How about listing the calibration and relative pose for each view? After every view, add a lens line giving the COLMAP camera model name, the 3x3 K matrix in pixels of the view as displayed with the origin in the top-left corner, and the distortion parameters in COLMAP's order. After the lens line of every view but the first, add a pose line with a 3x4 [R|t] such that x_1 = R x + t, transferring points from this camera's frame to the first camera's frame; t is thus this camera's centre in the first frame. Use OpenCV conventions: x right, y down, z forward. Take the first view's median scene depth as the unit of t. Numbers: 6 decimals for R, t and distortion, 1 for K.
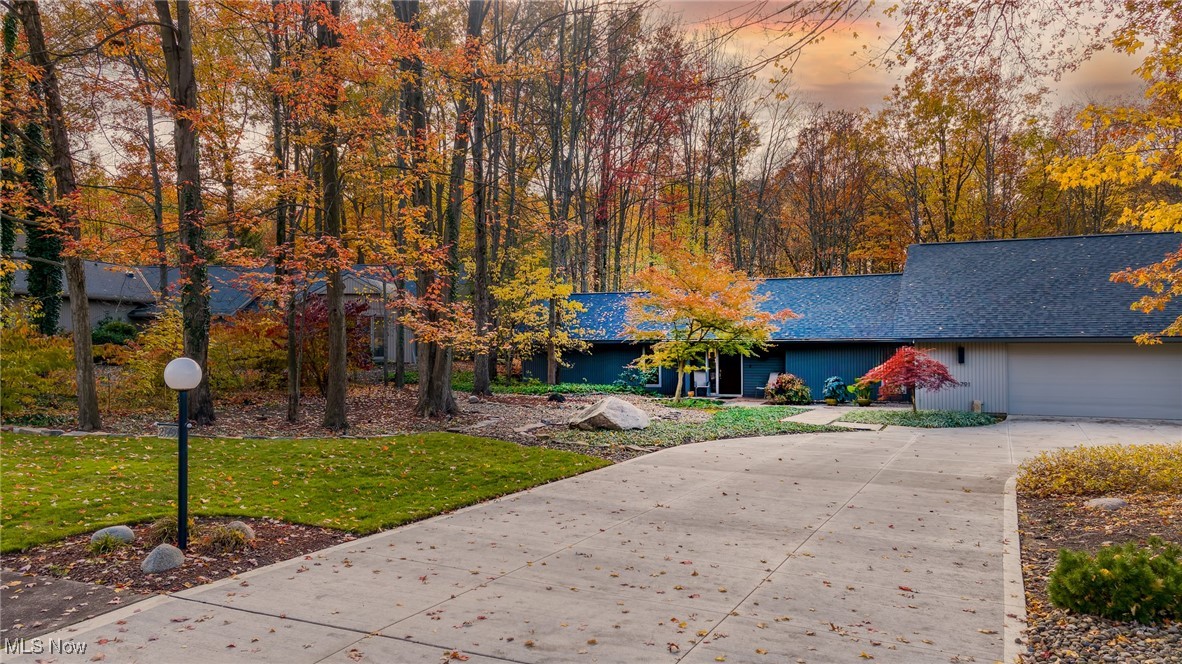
lens RADIAL K [[835.2, 0, 589.7], [0, 835.2, 336.5], [0, 0, 1]] dist [-0.001042, 0.000165]
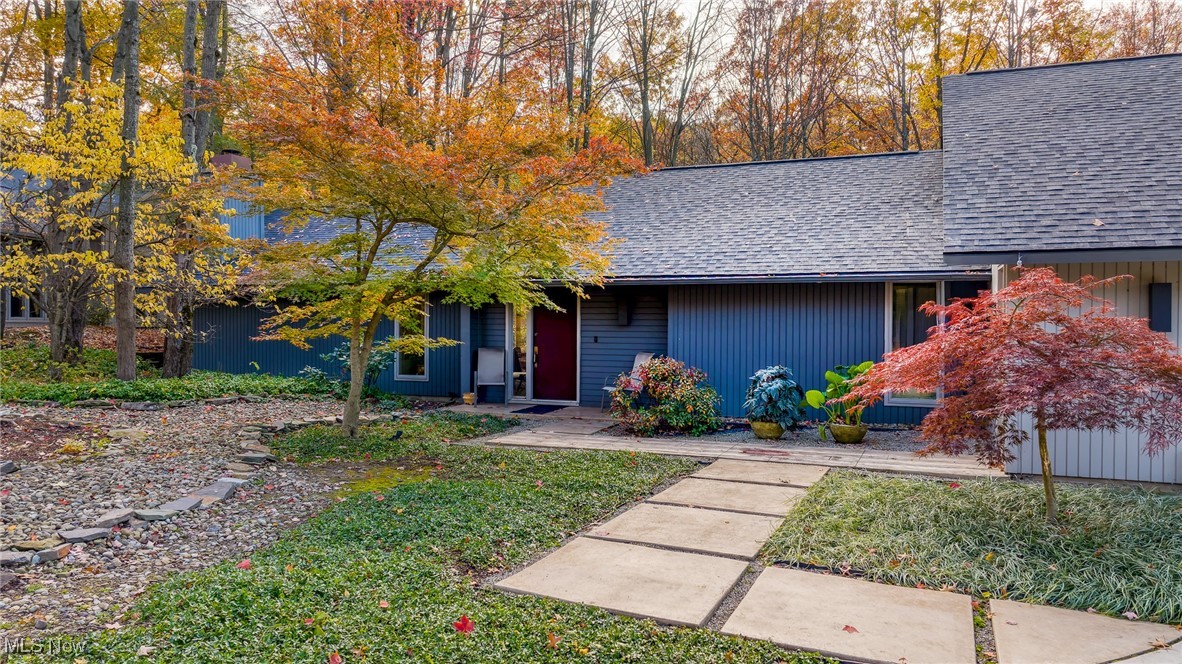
lens RADIAL K [[835.2, 0, 592.0], [0, 835.2, 329.3], [0, 0, 1]] dist [-0.001042, 0.000165]
pose [[0.998450, 0.009123, 0.054896, 0.180734], [-0.010193, 0.999763, 0.019240, 0.023288], [-0.054707, -0.019770, 0.998307, 0.595954]]
